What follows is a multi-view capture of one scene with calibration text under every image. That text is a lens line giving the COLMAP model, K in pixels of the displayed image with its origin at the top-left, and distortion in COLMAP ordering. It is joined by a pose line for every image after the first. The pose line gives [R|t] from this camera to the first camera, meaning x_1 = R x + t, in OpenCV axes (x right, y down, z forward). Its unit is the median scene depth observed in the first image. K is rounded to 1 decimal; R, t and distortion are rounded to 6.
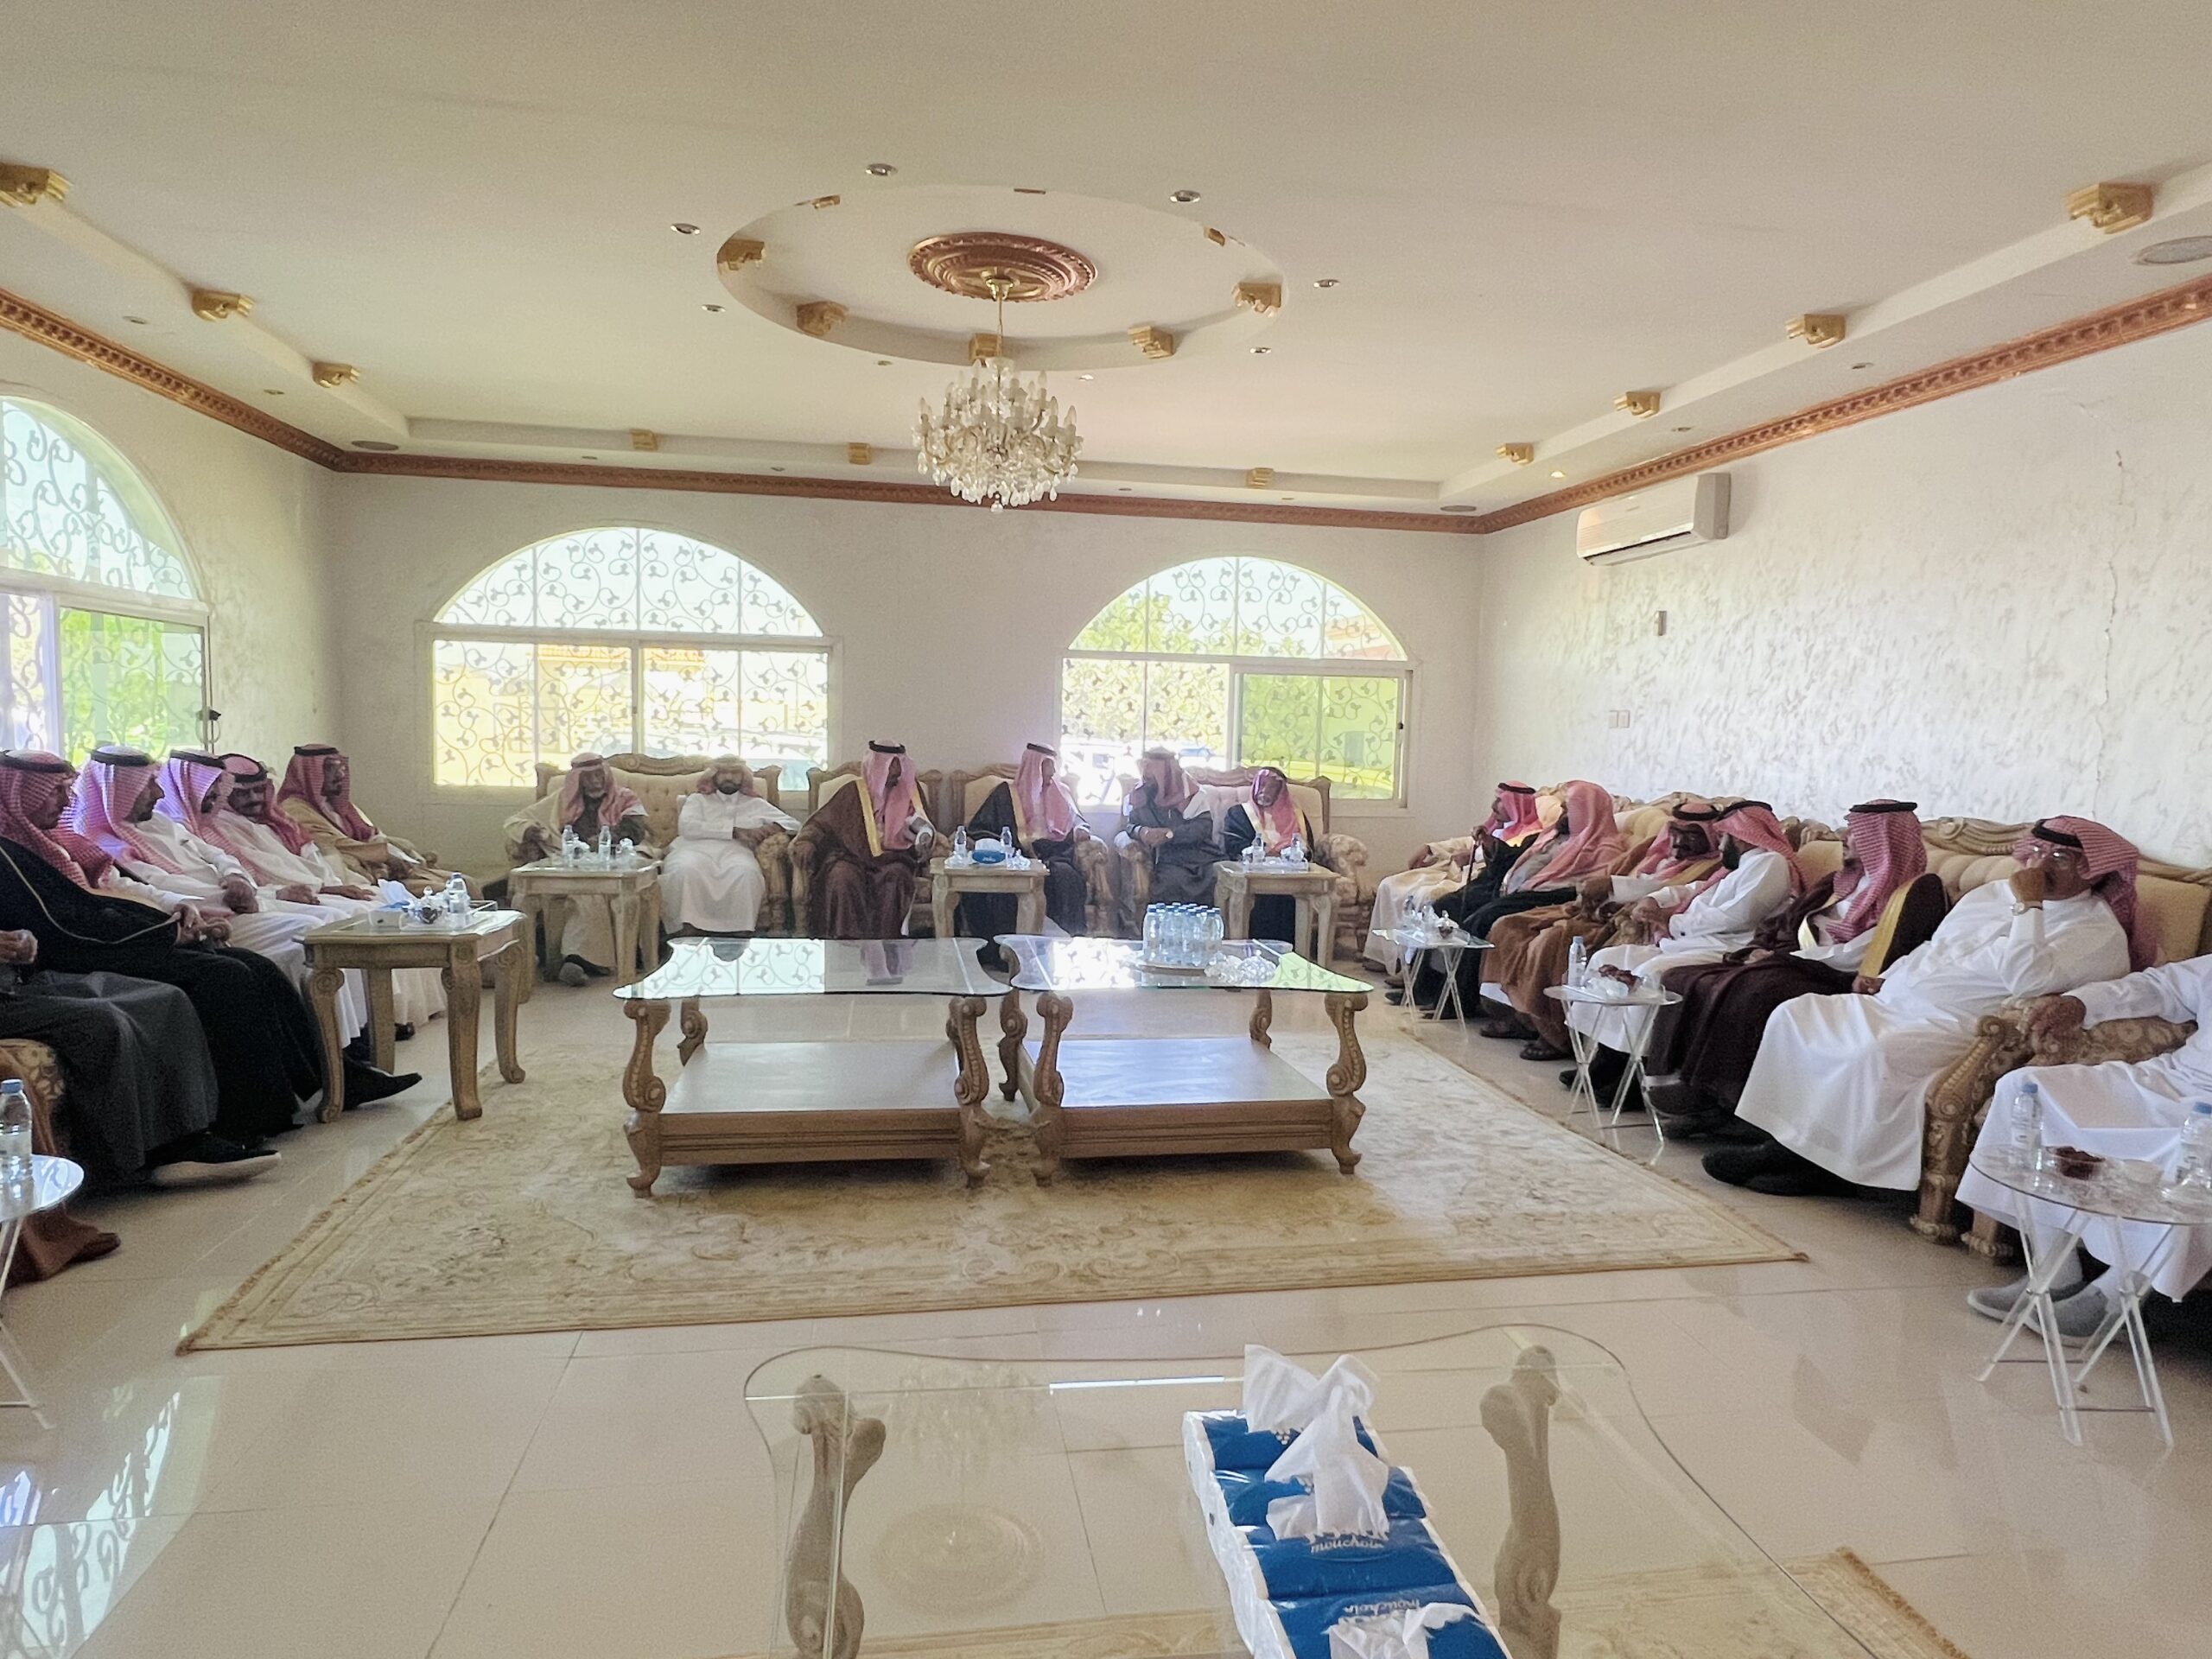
lens RADIAL K [[1352.3, 0, 1109.5], [0, 1352.3, 840.0], [0, 0, 1]] dist [-0.009219, 0.007287]
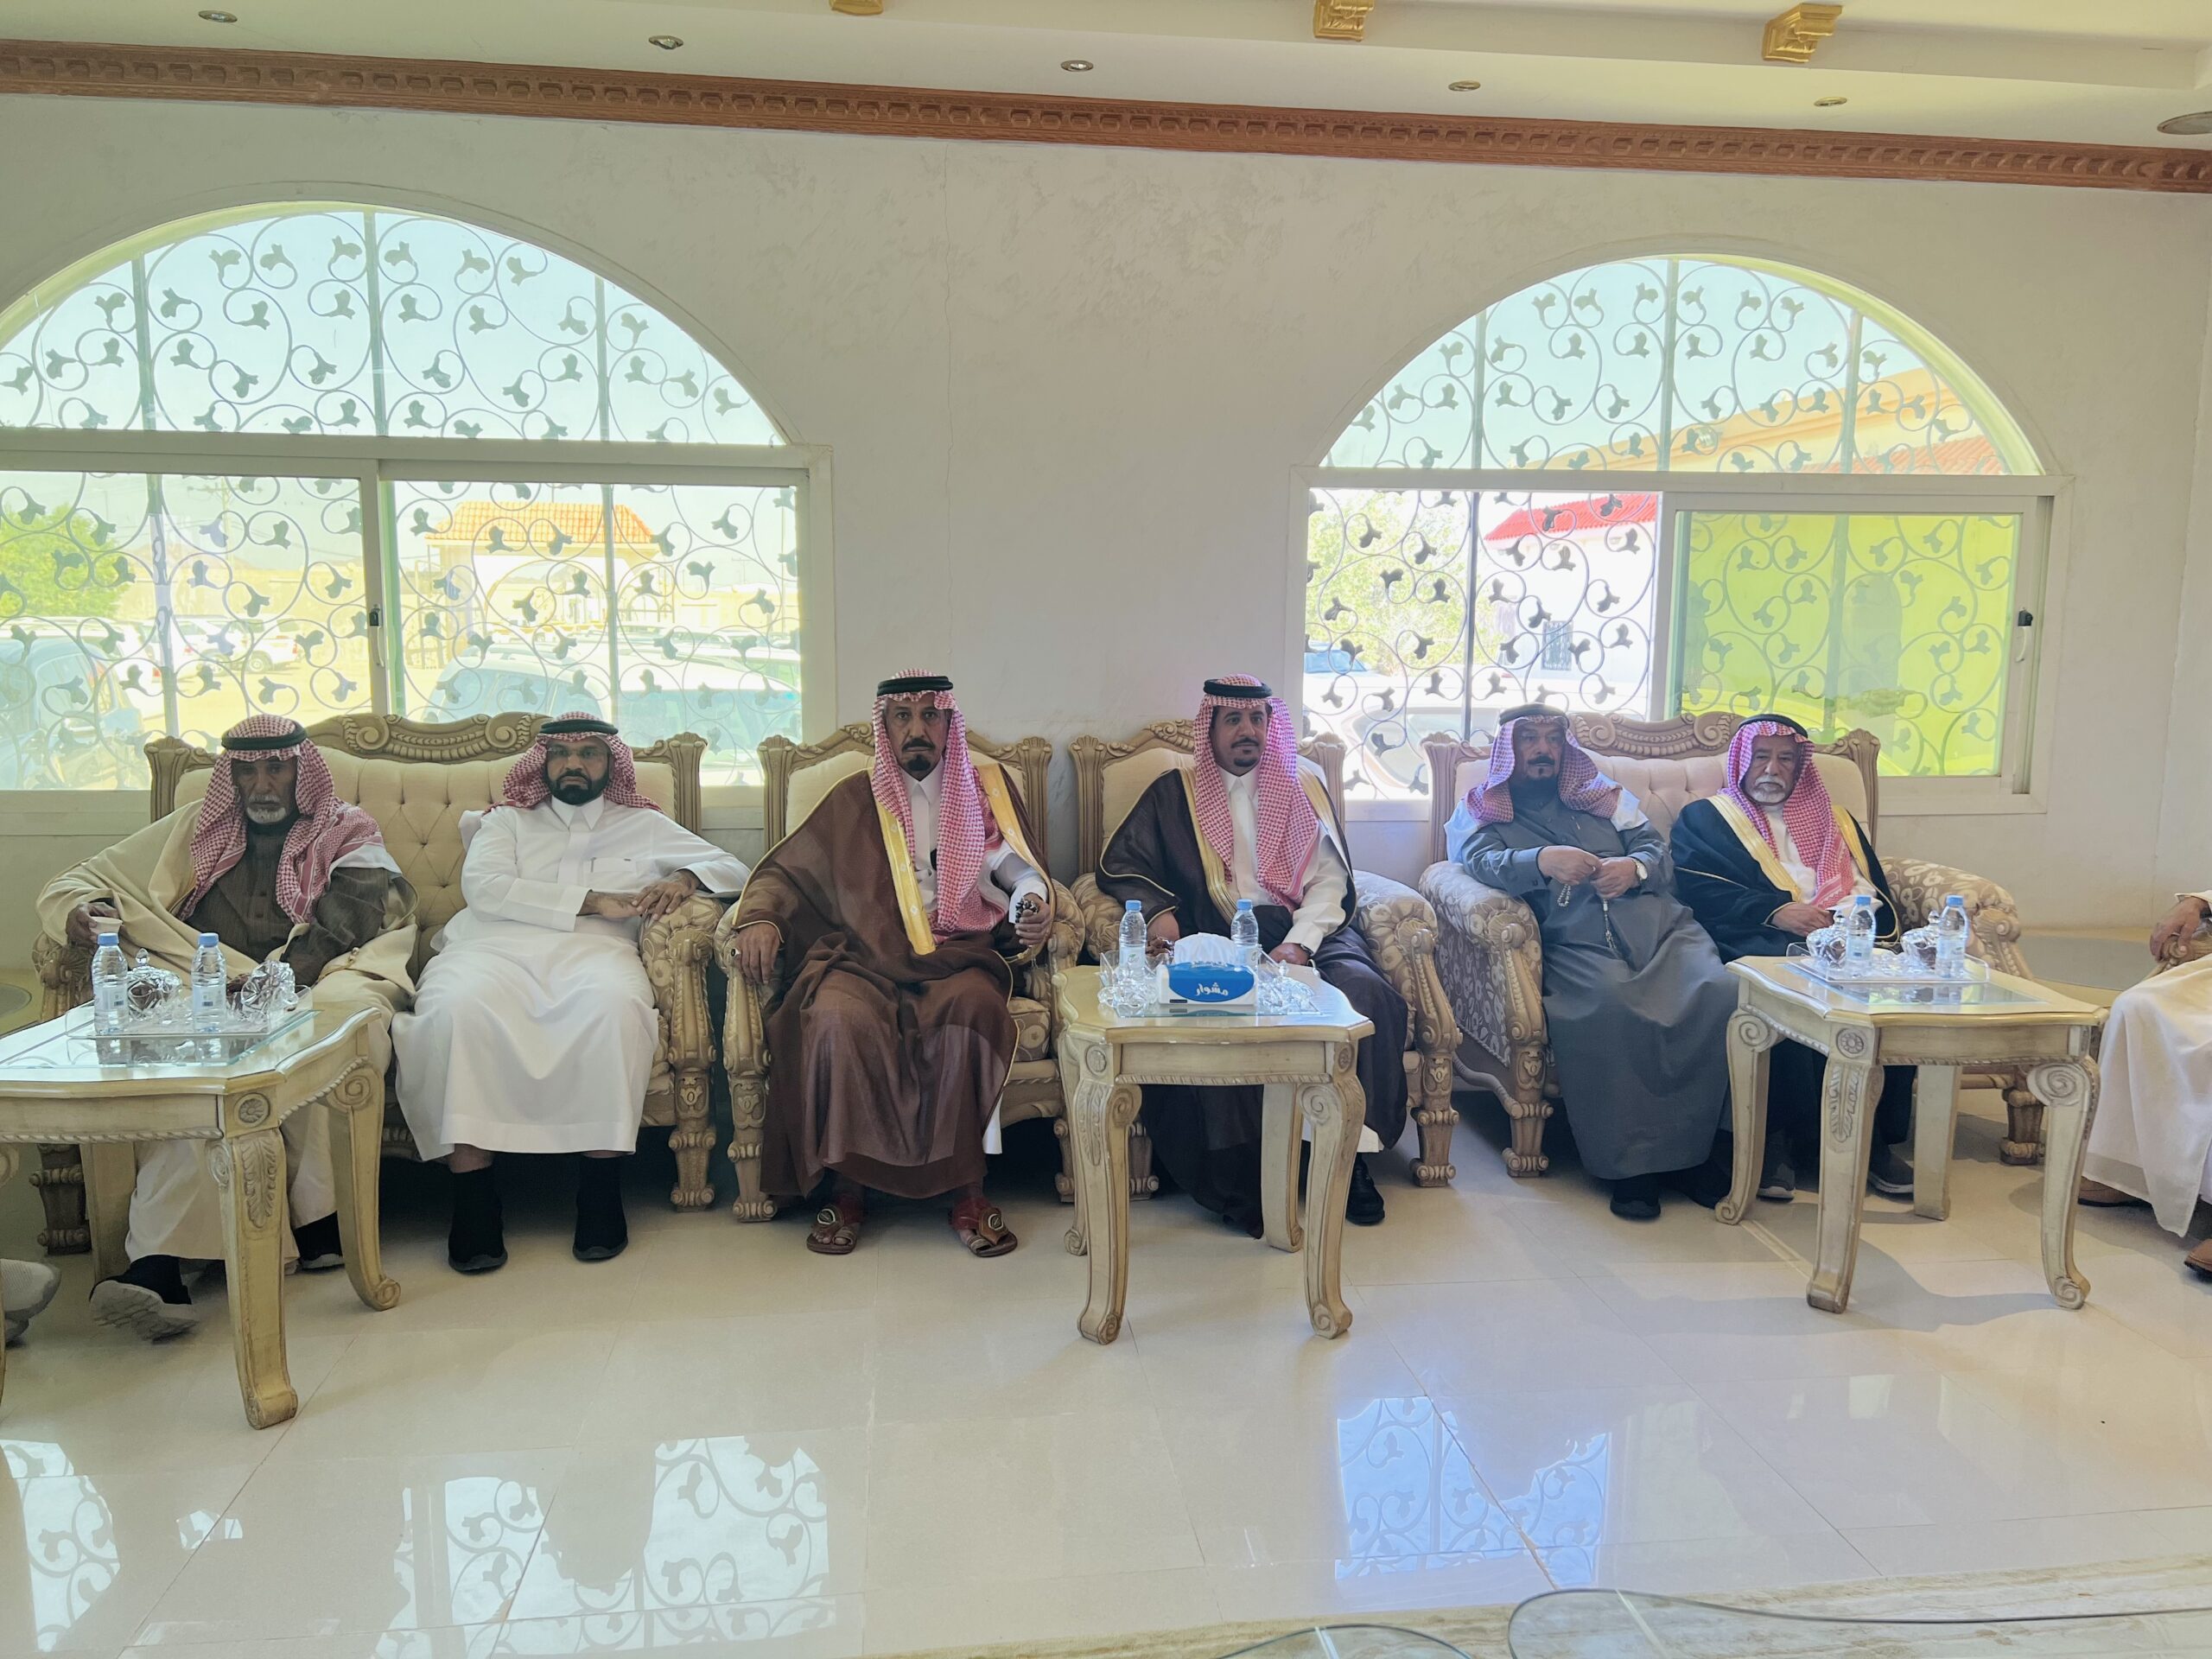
lens RADIAL K [[1678.1, 0, 1111.7], [0, 1678.1, 832.0], [0, 0, 1]] dist [0.059414, -0.065405]
pose [[0.999060, -0.014292, -0.040919, -0.090487], [0.016037, 0.998962, 0.042632, -0.048520], [0.040267, -0.043248, 0.998253, 0.479421]]
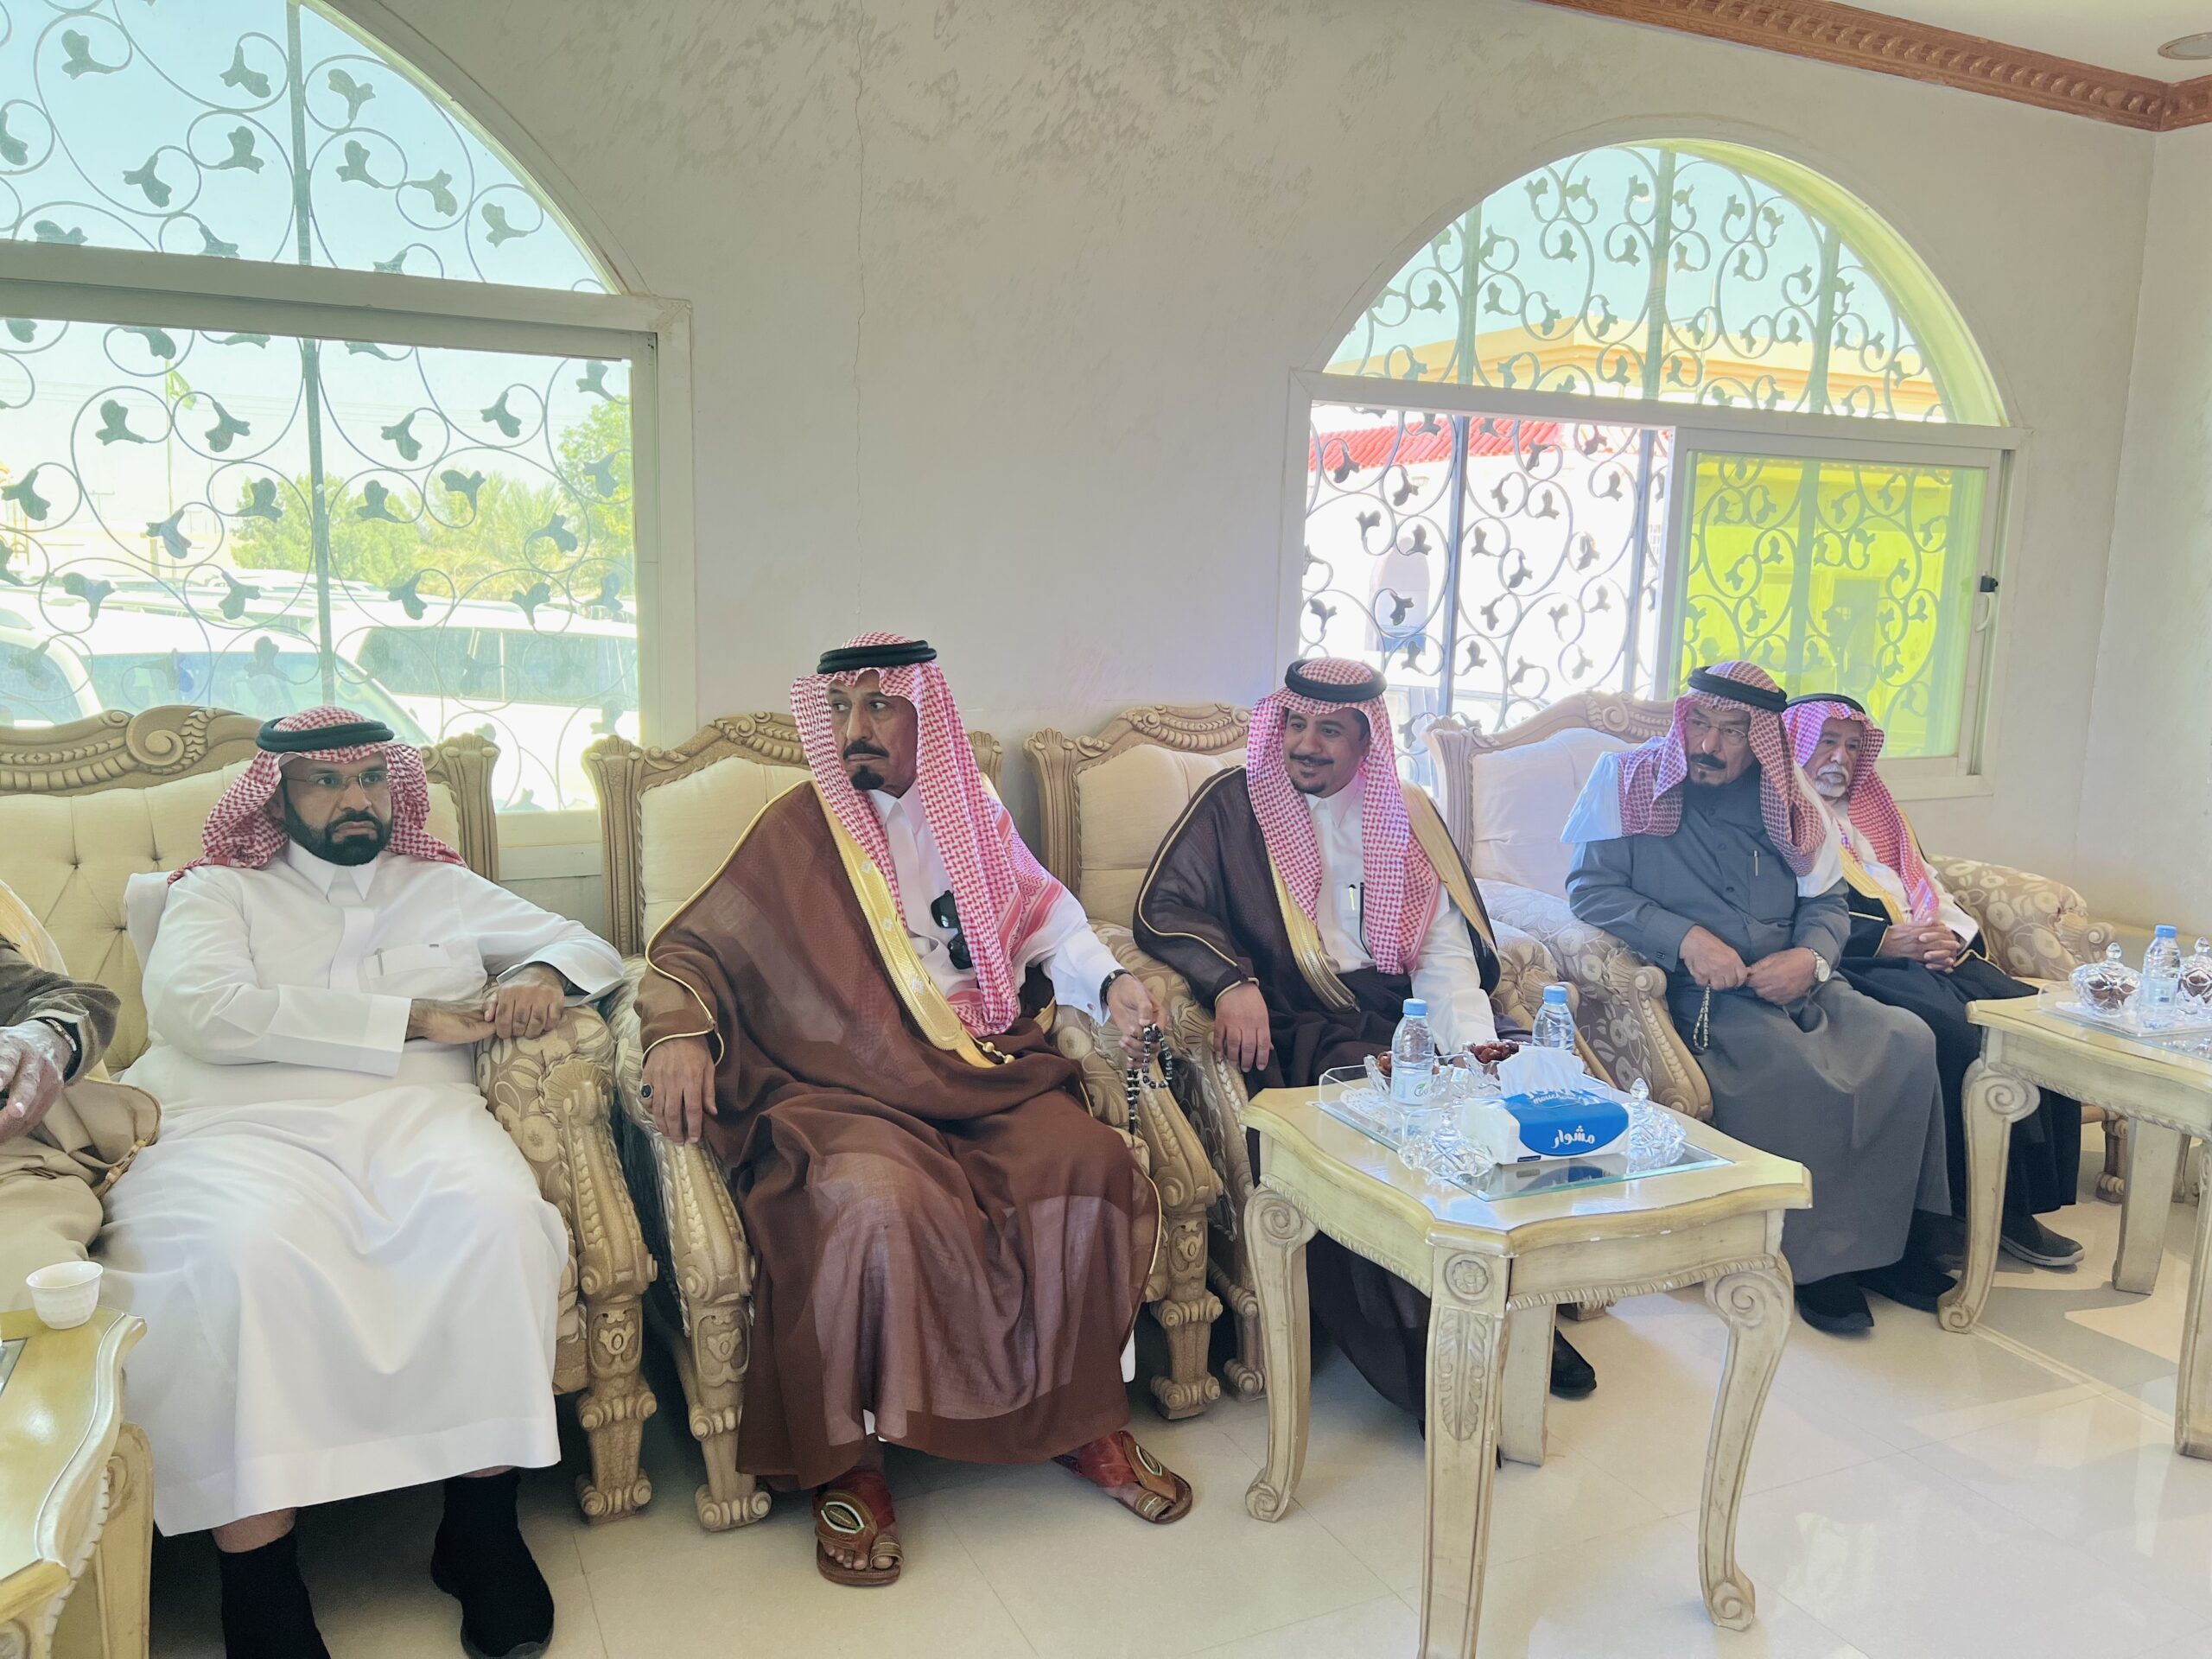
lens RADIAL K [[1678.1, 0, 1110.5], [0, 1678.1, 830.8], [0, 0, 1]] dist [0.059414, -0.065405]
pose [[0.961250, -0.046717, 0.271693, -0.238011], [0.027271, 0.996817, 0.074914, -0.064644], [-0.274327, -0.064602, 0.959464, 0.667468]]
